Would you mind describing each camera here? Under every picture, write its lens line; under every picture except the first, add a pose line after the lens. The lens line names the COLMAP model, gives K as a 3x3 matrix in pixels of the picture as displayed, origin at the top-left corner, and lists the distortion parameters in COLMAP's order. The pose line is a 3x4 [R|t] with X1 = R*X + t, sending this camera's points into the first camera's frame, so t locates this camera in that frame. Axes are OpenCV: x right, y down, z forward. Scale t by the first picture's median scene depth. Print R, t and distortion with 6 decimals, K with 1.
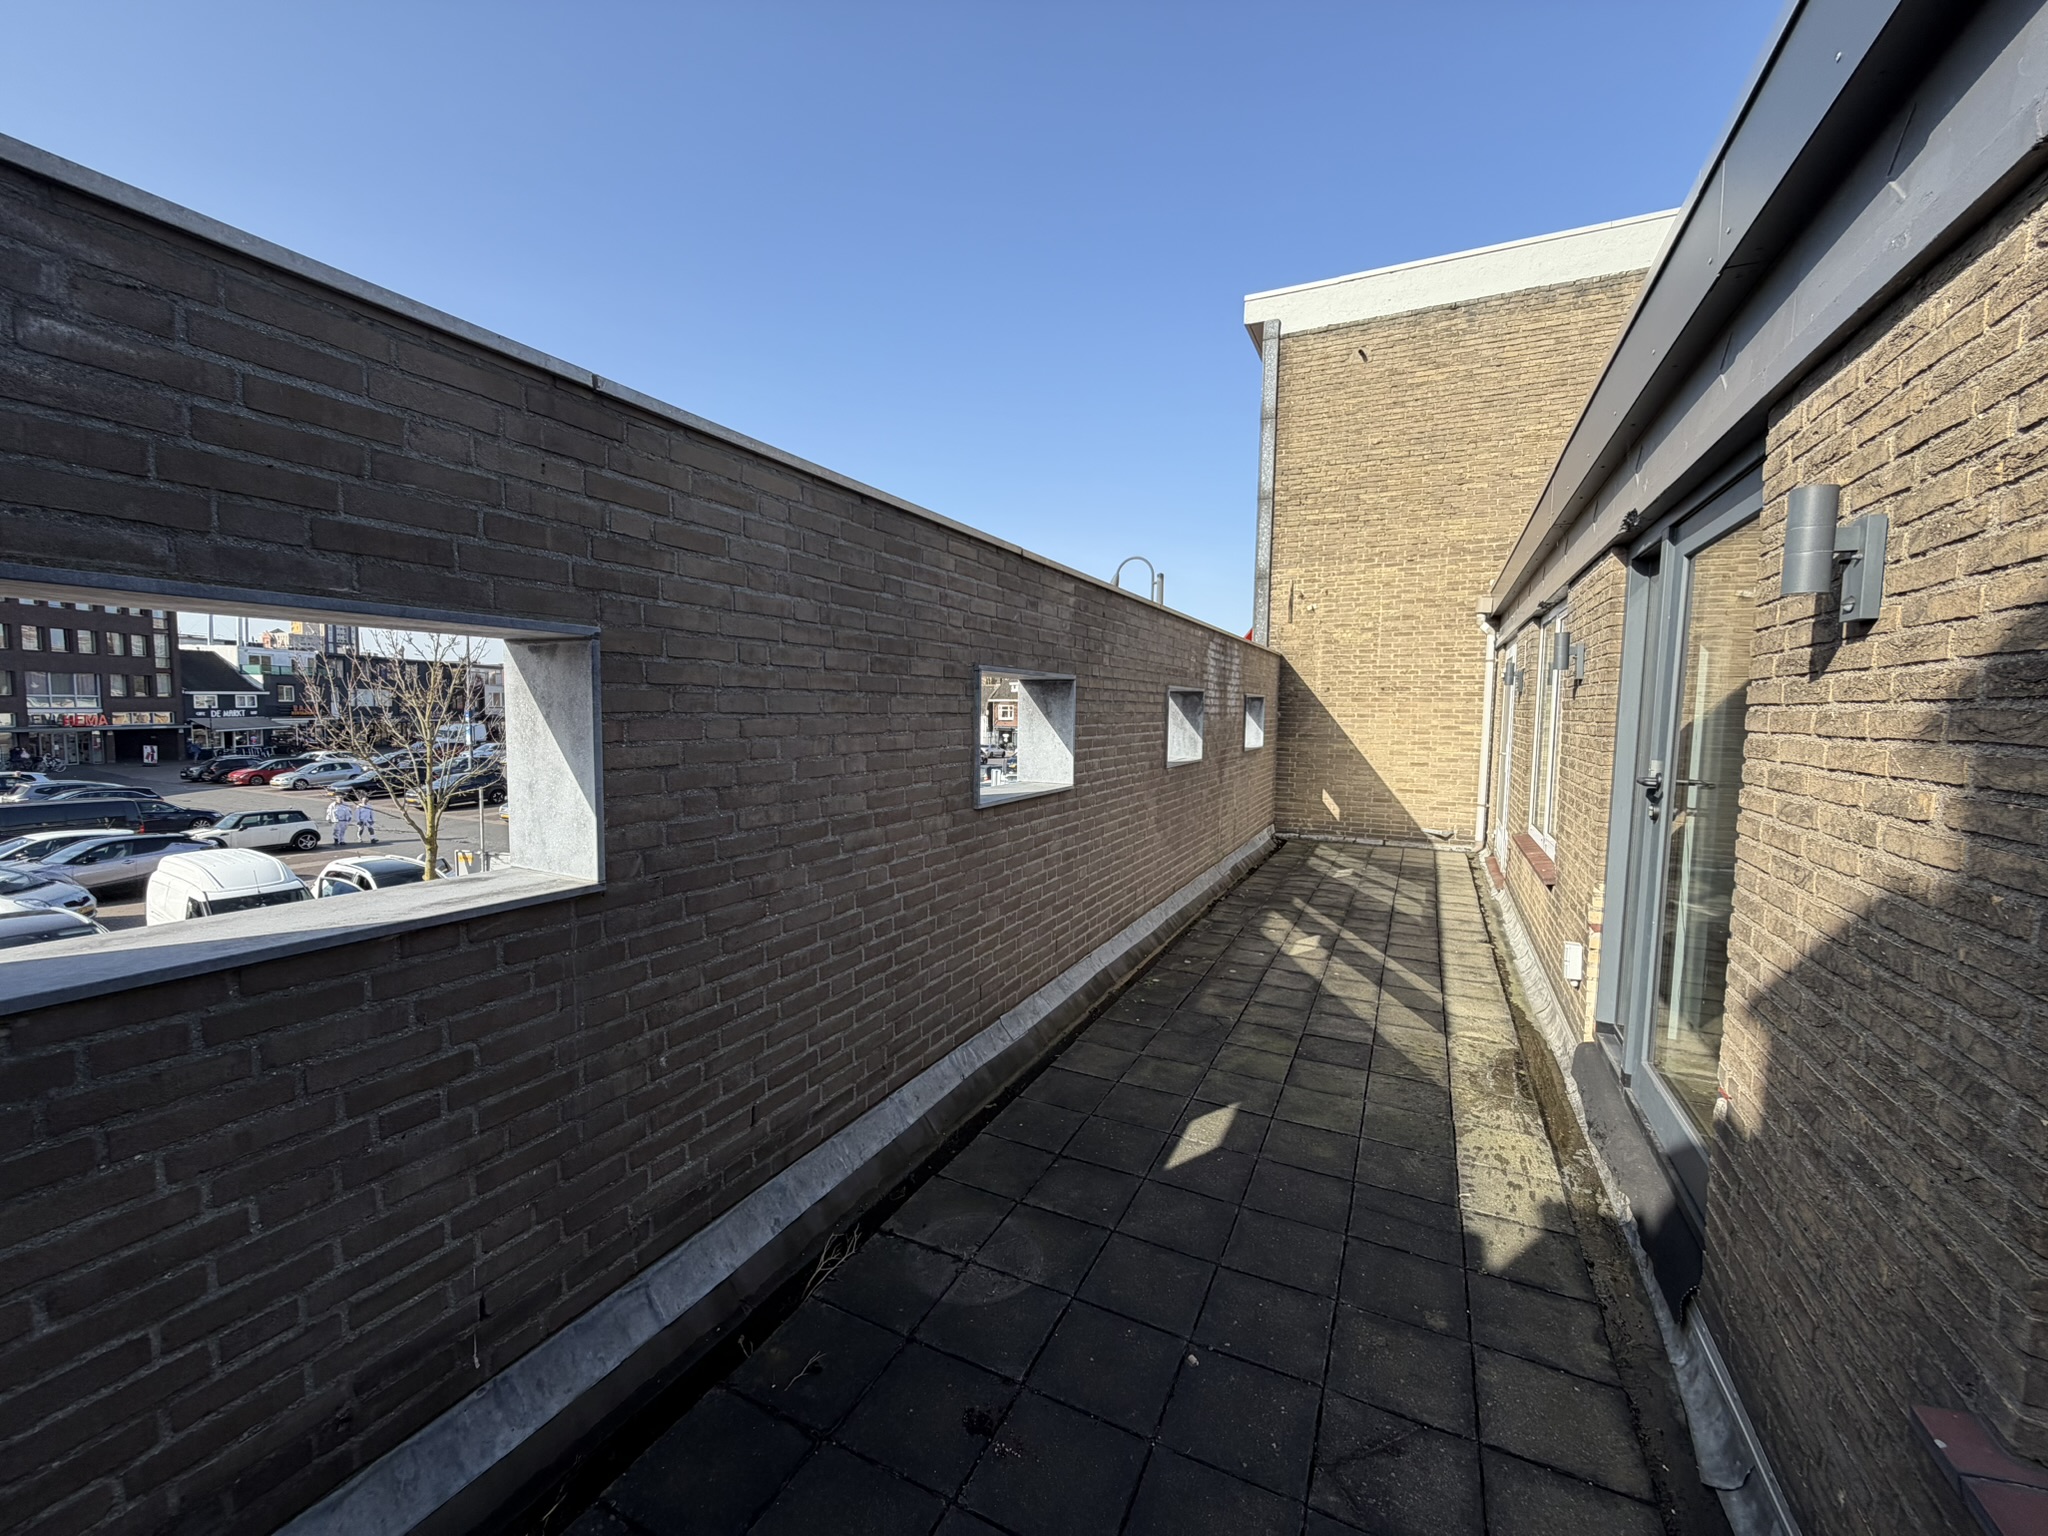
lens RADIAL K [[818.8, 0, 1021.7], [0, 818.8, 770.7], [0, 0, 1]] dist [-0.000292, 0.000070]
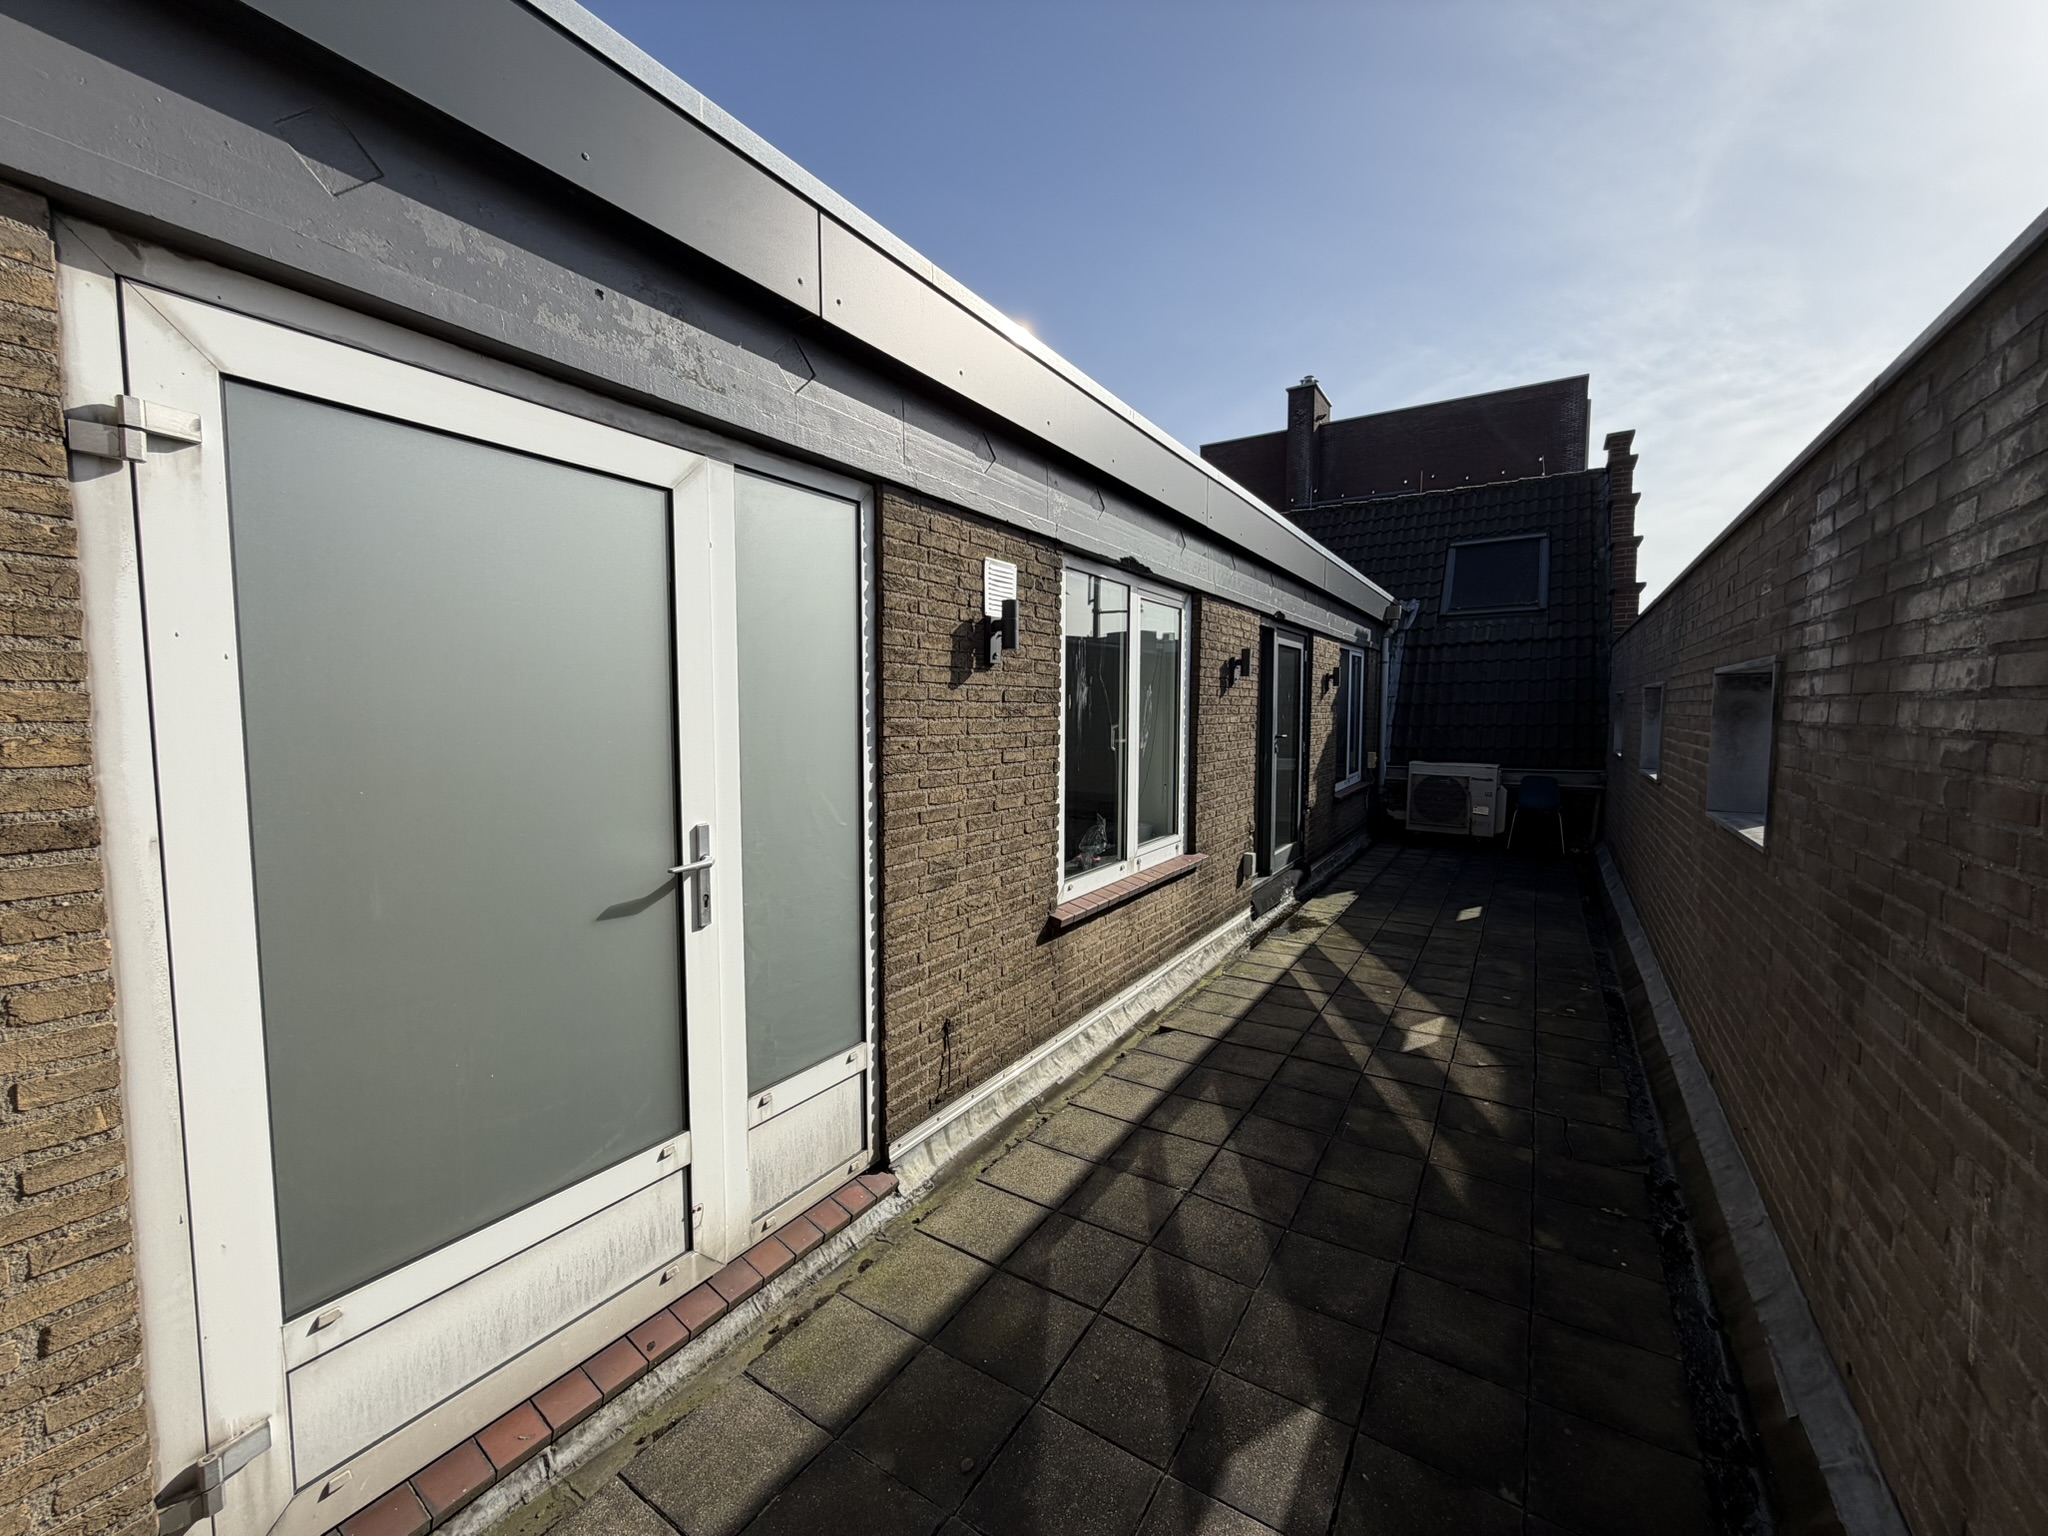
lens RADIAL K [[818.8, 0, 1024.0], [0, 818.8, 765.1], [0, 0, 1]] dist [-0.000292, 0.000070]
pose [[-0.994316, -0.018522, 0.104845, 0.687931], [-0.002577, 0.988650, 0.150217, -0.141390], [-0.106437, 0.149093, -0.983078, 1.878544]]
